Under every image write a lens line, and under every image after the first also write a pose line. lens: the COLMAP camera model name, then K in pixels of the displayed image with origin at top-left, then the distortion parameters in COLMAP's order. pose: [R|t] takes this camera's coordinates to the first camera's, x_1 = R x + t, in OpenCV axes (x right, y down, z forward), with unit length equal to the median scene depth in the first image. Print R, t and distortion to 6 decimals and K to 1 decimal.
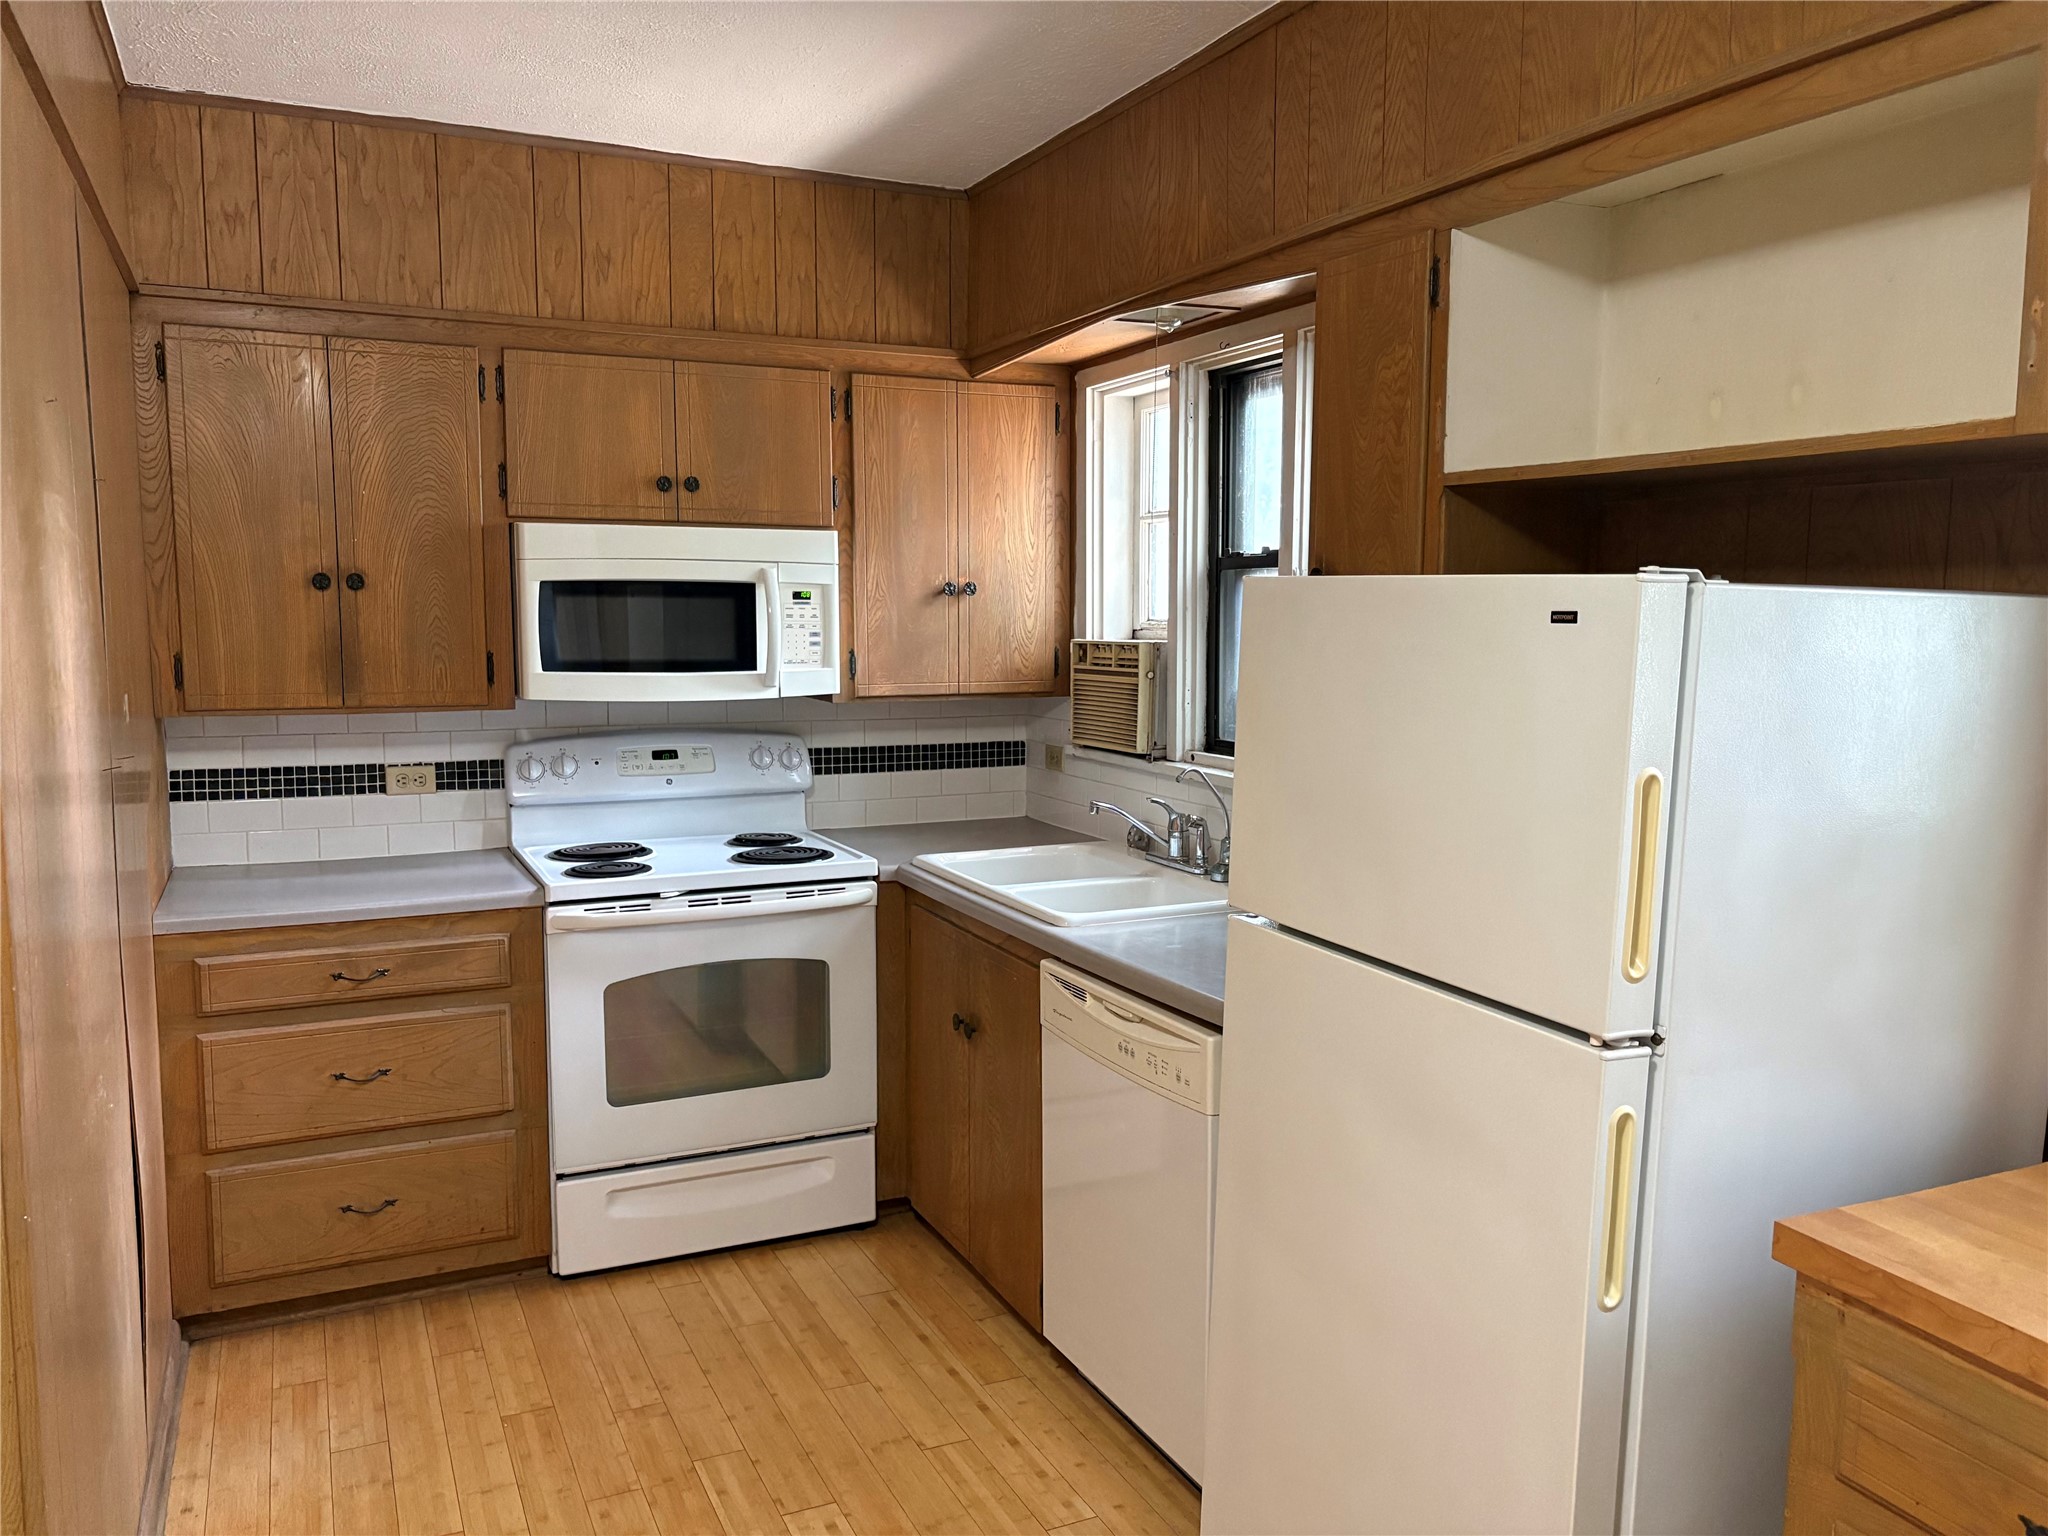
lens RADIAL K [[1558.9, 0, 1014.2], [0, 1558.9, 774.8], [0, 0, 1]] dist [0.051312, -0.050104]
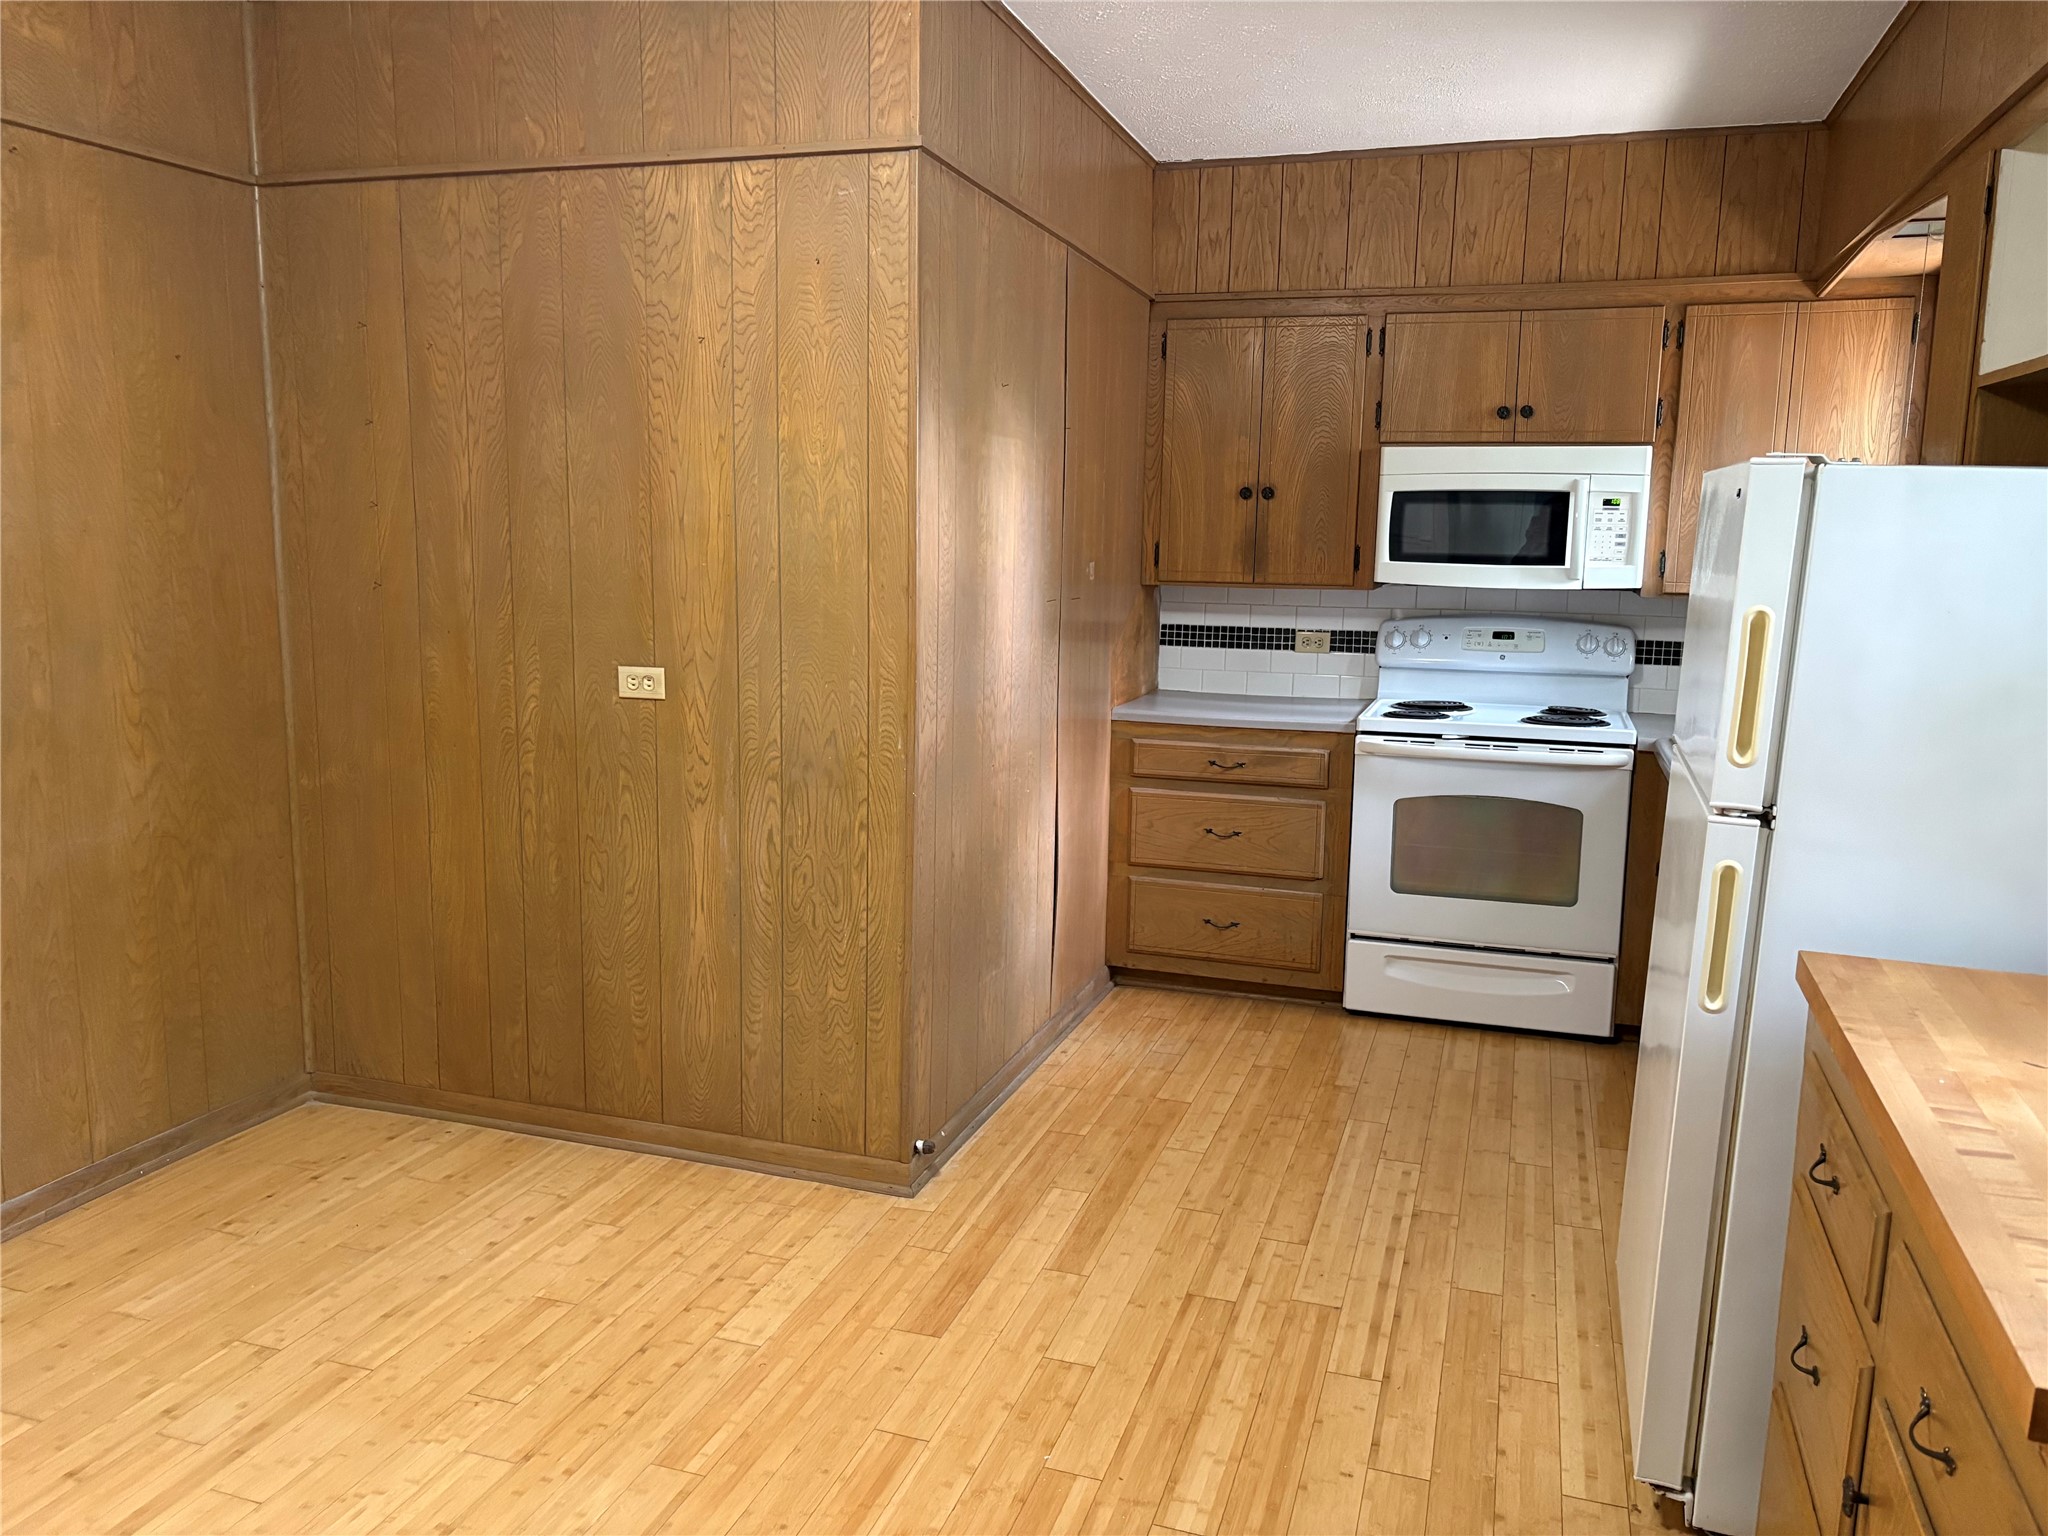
lens RADIAL K [[1558.9, 0, 1031.8], [0, 1558.9, 784.5], [0, 0, 1]] dist [0.051312, -0.050104]
pose [[0.734900, 0.118431, -0.667754, 0.380848], [-0.087091, 0.992962, 0.080260, 0.041256], [0.672560, -0.000827, 0.740042, -0.177408]]
